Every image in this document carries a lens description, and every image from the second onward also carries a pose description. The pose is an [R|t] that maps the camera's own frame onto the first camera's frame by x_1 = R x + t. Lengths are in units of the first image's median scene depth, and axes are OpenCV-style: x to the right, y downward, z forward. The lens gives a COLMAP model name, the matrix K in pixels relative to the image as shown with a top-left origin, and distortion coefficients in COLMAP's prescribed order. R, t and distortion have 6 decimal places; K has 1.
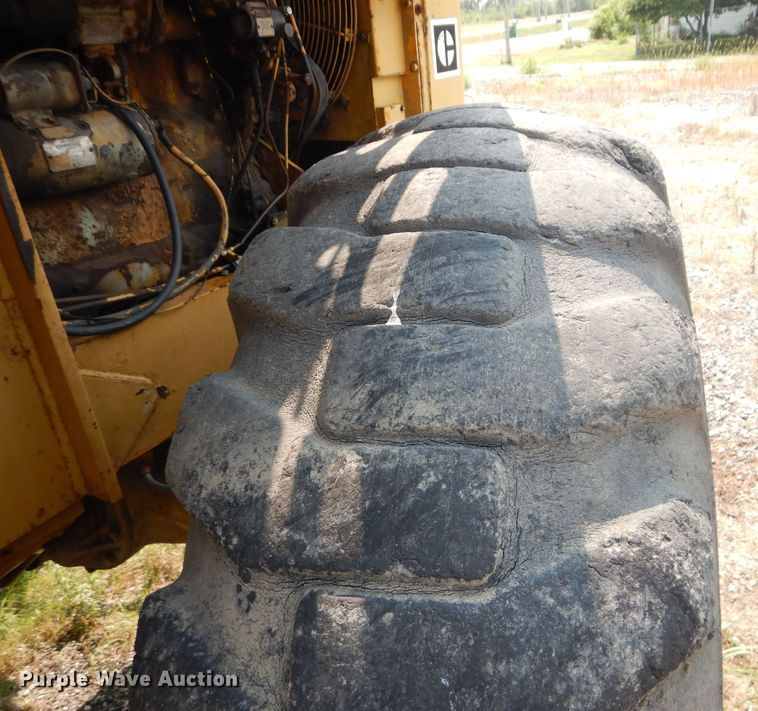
lens RADIAL K [[686.4, 0, 466.0], [0, 686.4, 355.2], [0, 0, 1]] dist [0.004030, 0.005749]
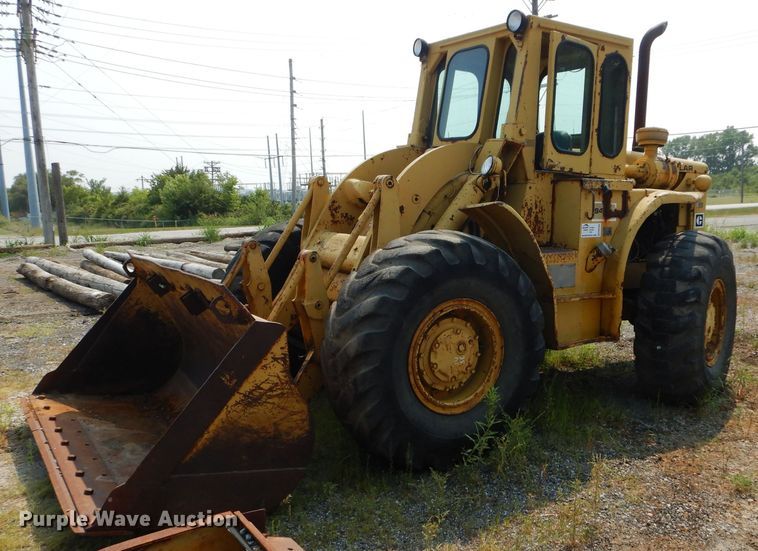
lens RADIAL K [[713.8, 0, 438.3], [0, 713.8, 272.6], [0, 0, 1]] dist [0.004130, 0.001695]
pose [[0.897873, 0.116108, -0.424668, 0.538511], [-0.244061, 0.934080, -0.260632, 1.659053], [0.366412, 0.337660, 0.867022, -3.937132]]
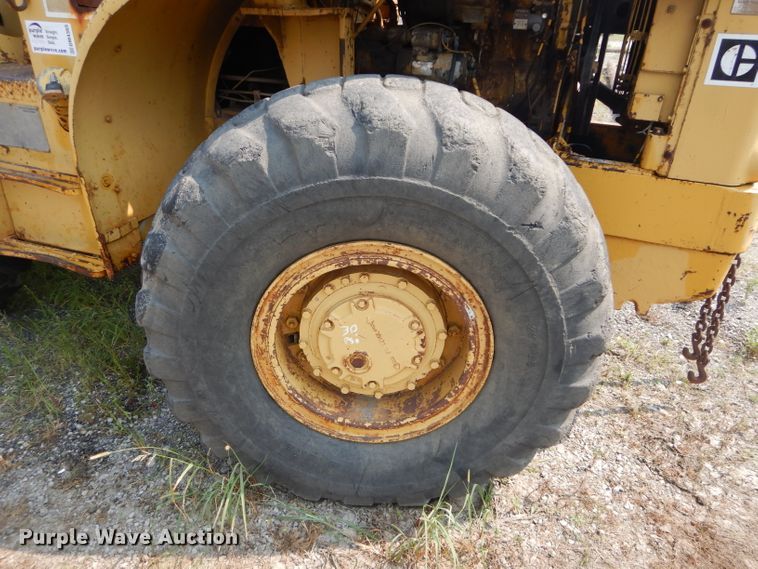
lens RADIAL K [[542.4, 0, 377.0], [0, 542.4, 281.7], [0, 0, 1]] dist [0.011876, -0.006819]
pose [[0.124236, 0.522107, -0.843783, 1.226128], [-0.458496, 0.784350, 0.417824, -0.390442], [0.879970, 0.334962, 0.336828, 0.449910]]
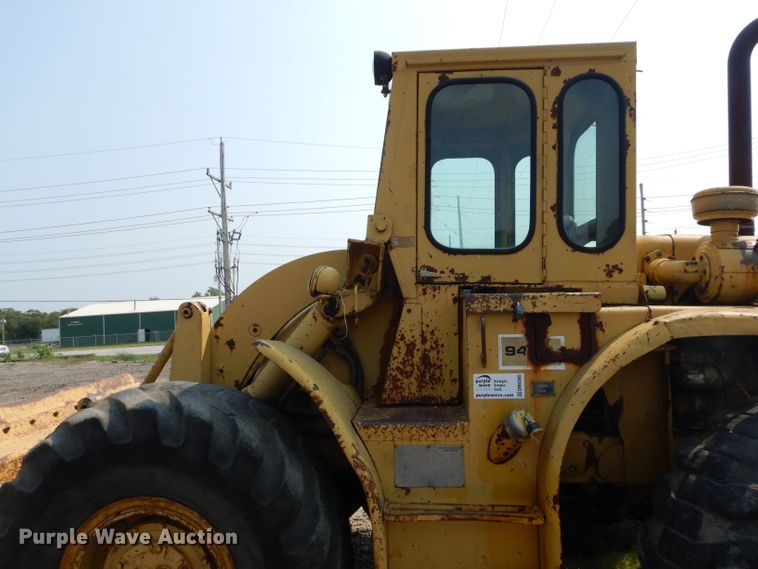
lens RADIAL K [[542.4, 0, 377.0], [0, 542.4, 281.7], [0, 0, 1]] dist [0.011876, -0.006819]
pose [[0.410980, 0.020399, -0.911416, 0.973132], [-0.392187, 0.906465, -0.156558, 0.235668], [0.822973, 0.421788, 0.380539, -1.189532]]
